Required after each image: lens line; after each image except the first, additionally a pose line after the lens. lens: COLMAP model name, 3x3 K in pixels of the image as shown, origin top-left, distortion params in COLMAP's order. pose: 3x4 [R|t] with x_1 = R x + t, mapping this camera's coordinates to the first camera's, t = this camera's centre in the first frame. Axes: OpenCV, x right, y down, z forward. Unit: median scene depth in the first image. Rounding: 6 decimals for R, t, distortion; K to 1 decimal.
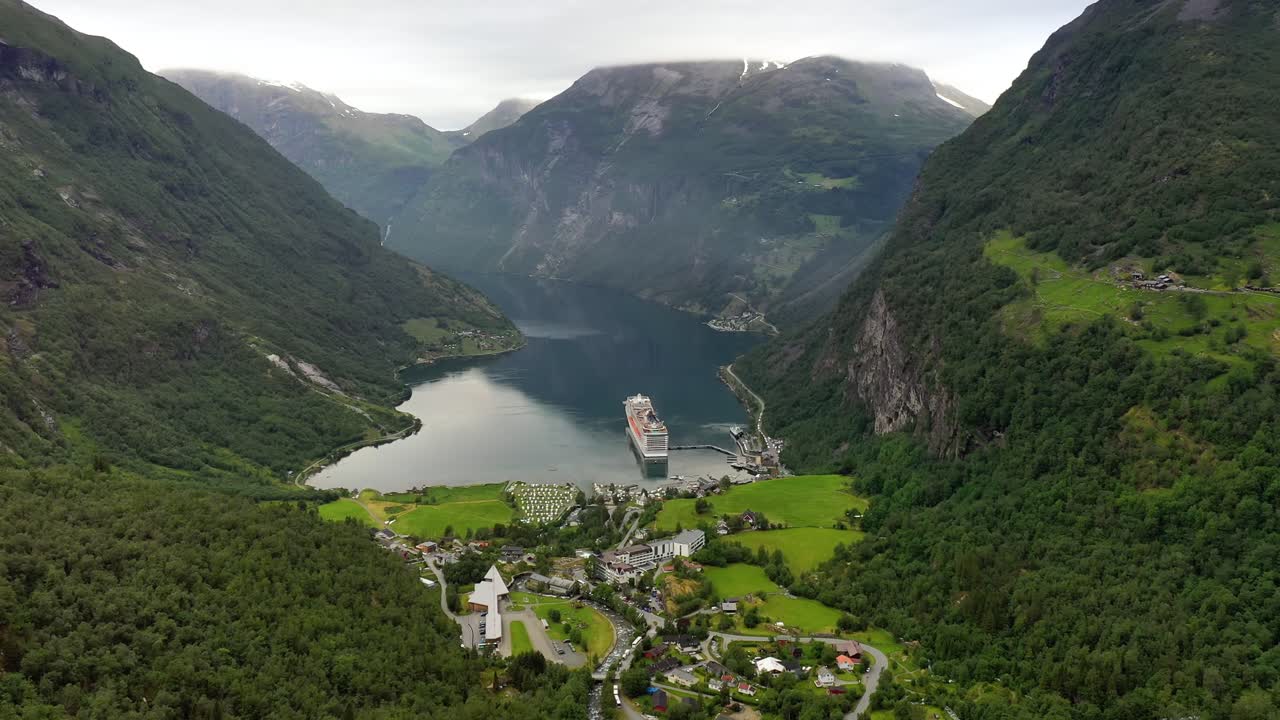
lens RADIAL K [[1044.6, 0, 653.4], [0, 1044.6, 360.3], [0, 0, 1]] dist [0.010033, 0.005461]
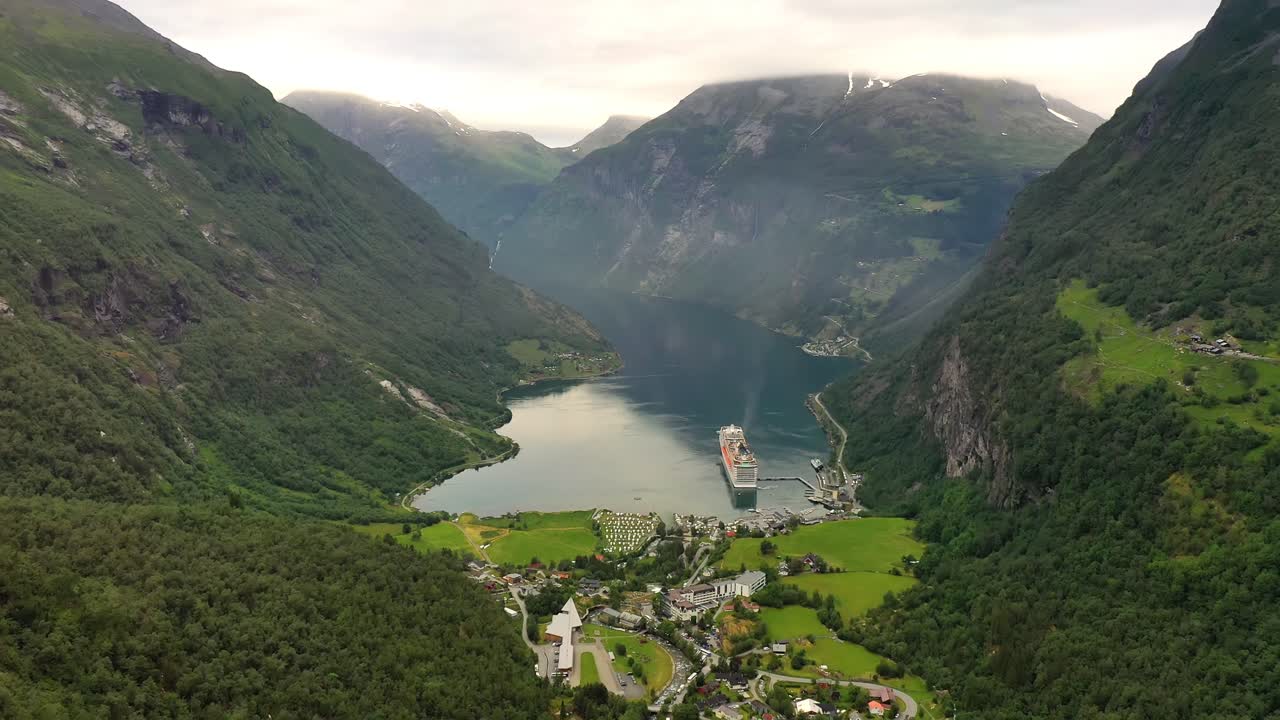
lens RADIAL K [[1044.6, 0, 652.6], [0, 1044.6, 359.7], [0, 0, 1]] dist [0.010033, 0.005461]
pose [[0.994652, 0.017768, -0.101747, 0.023992], [-0.018546, 0.999806, -0.006699, -0.029244], [0.101609, 0.008550, 0.994788, -0.054922]]
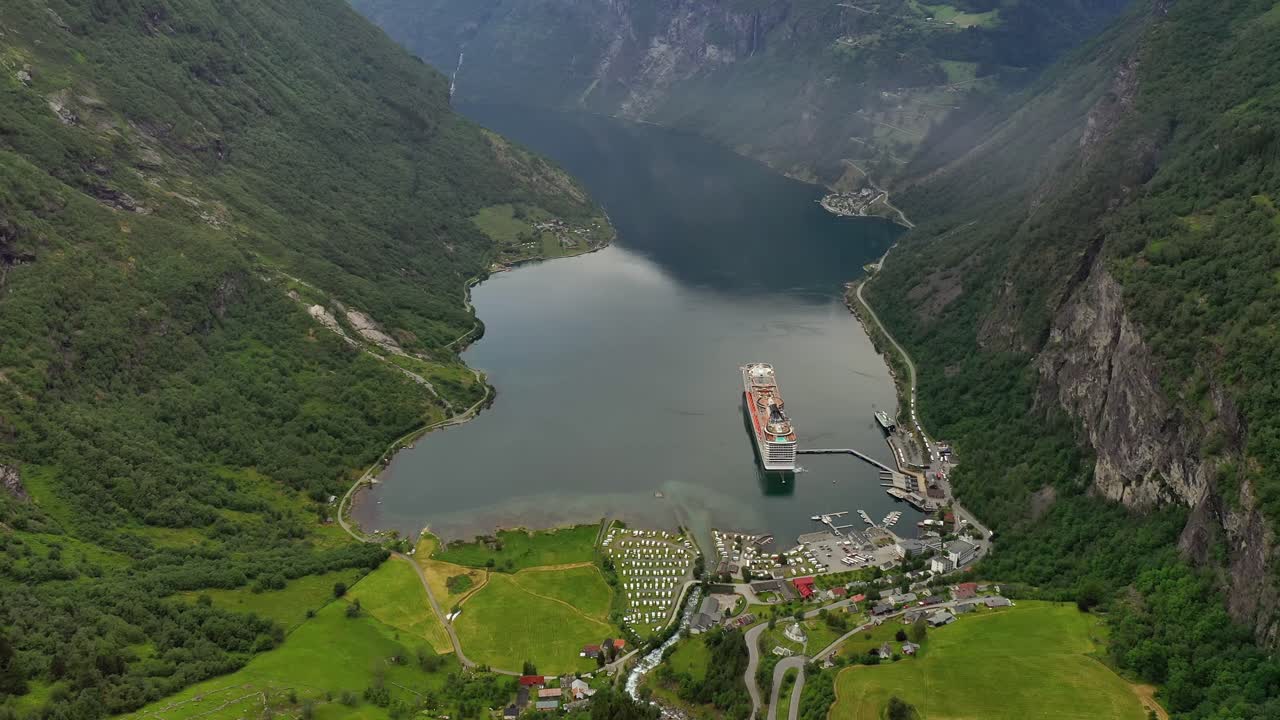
lens RADIAL K [[1044.6, 0, 647.3], [0, 1044.6, 358.4], [0, 0, 1]] dist [0.010033, 0.005461]
pose [[0.996705, 0.026558, -0.076639, -0.046994], [-0.012145, 0.983090, 0.182722, -0.138735], [0.080196, -0.181189, 0.980173, 0.243350]]
